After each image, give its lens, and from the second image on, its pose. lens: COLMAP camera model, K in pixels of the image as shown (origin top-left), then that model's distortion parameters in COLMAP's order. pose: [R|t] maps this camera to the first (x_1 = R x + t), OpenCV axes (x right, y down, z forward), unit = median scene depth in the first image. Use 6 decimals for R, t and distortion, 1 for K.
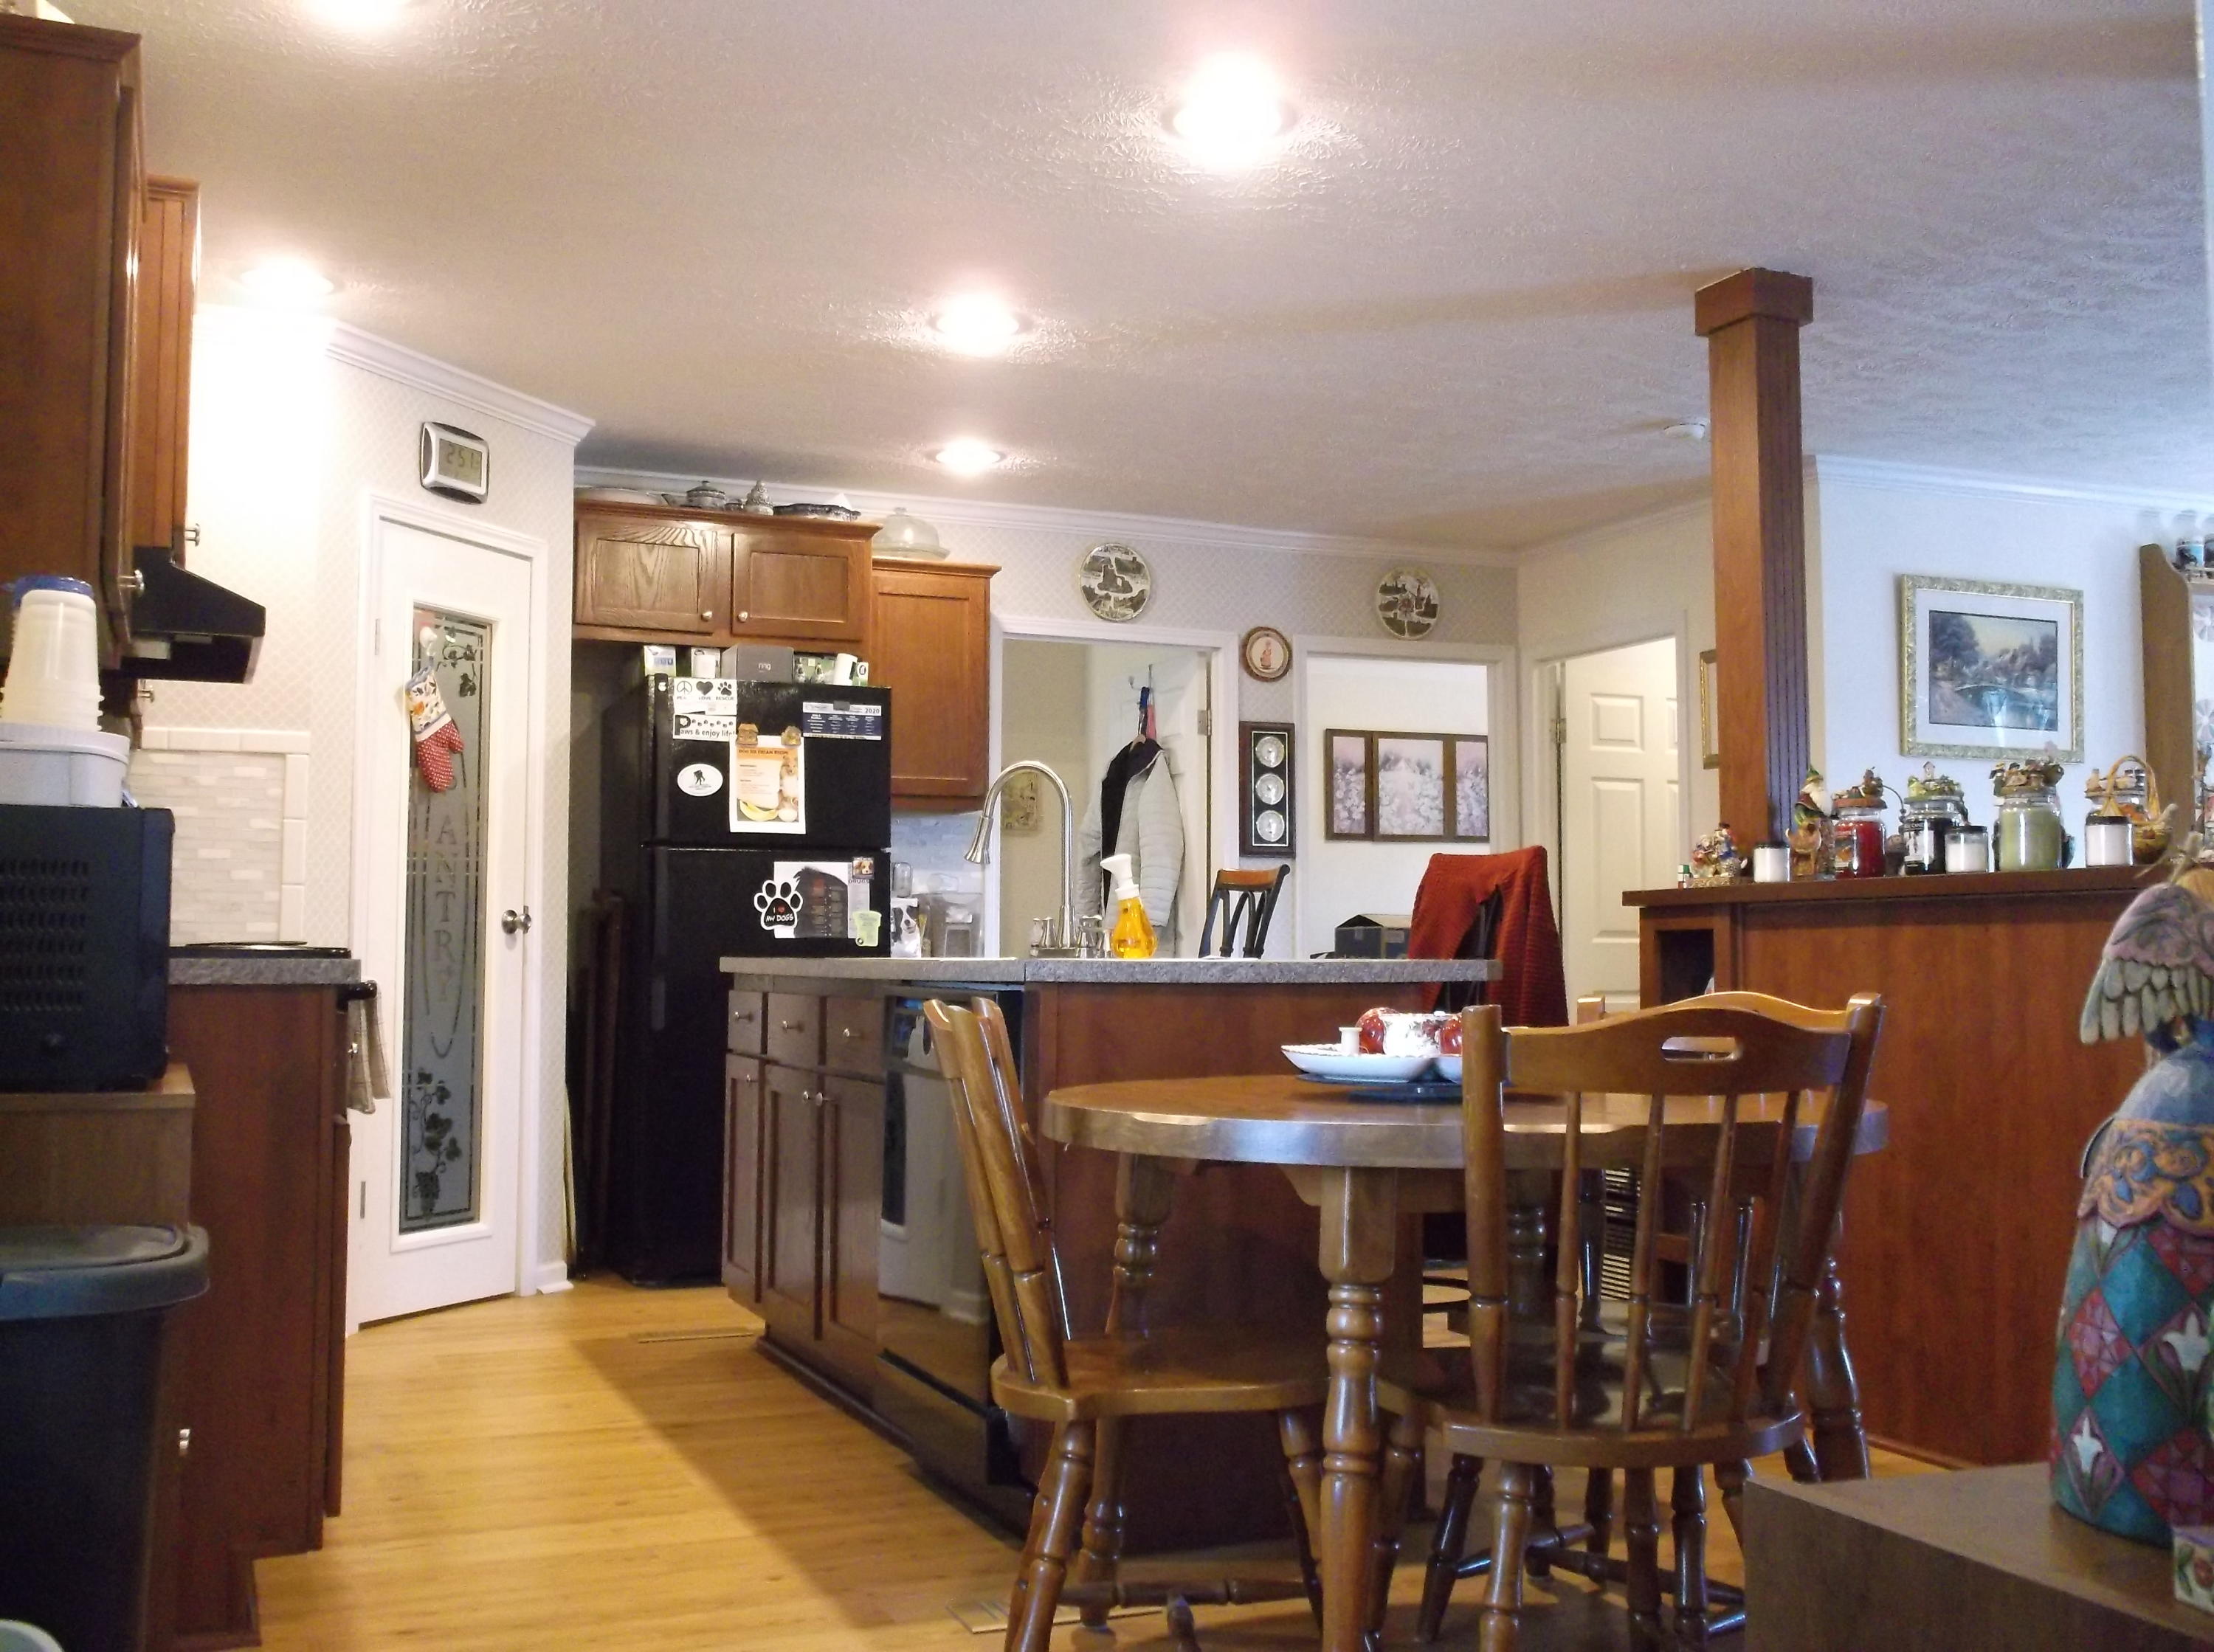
lens RADIAL K [[2196.4, 0, 1107.0], [0, 2196.4, 826.0], [0, 0, 1]] dist [0.015222, 0.009949]
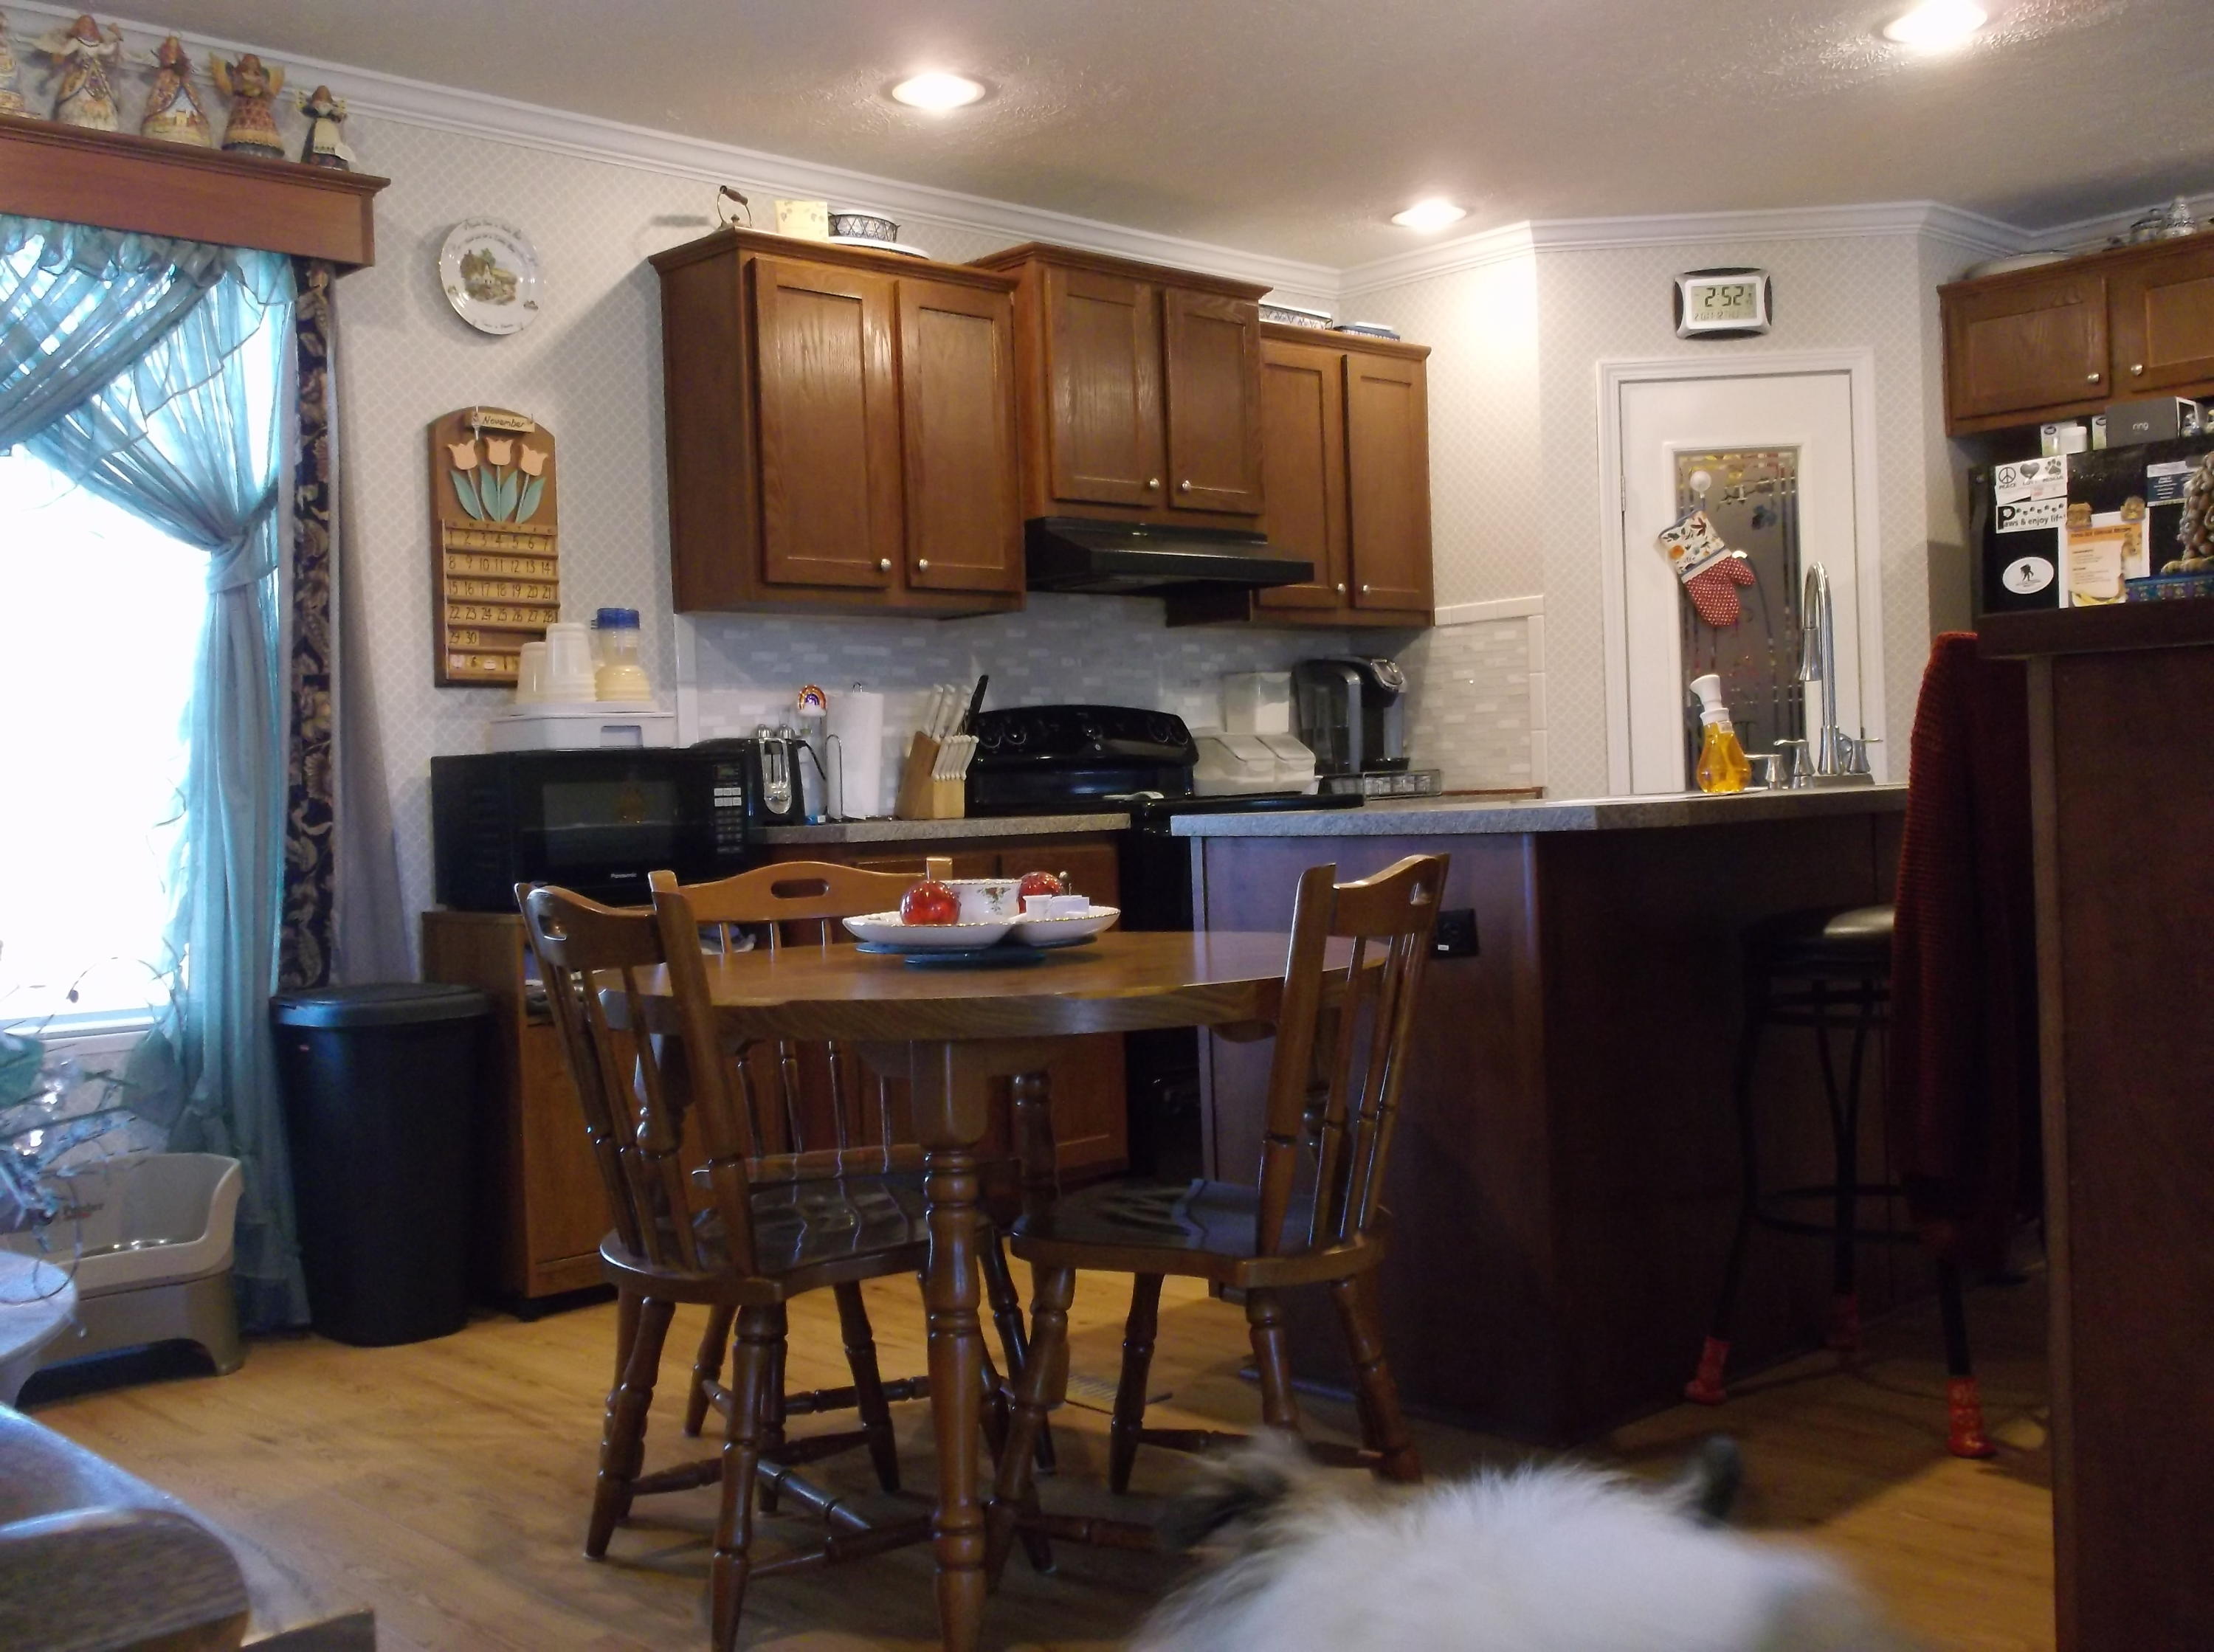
lens RADIAL K [[2196.4, 0, 1107.0], [0, 2196.4, 826.0], [0, 0, 1]] dist [0.015222, 0.009949]
pose [[0.353622, -0.004759, -0.935376, 0.531323], [0.098910, 0.994571, 0.032333, 0.014752], [0.930144, -0.103952, 0.352173, 0.330367]]
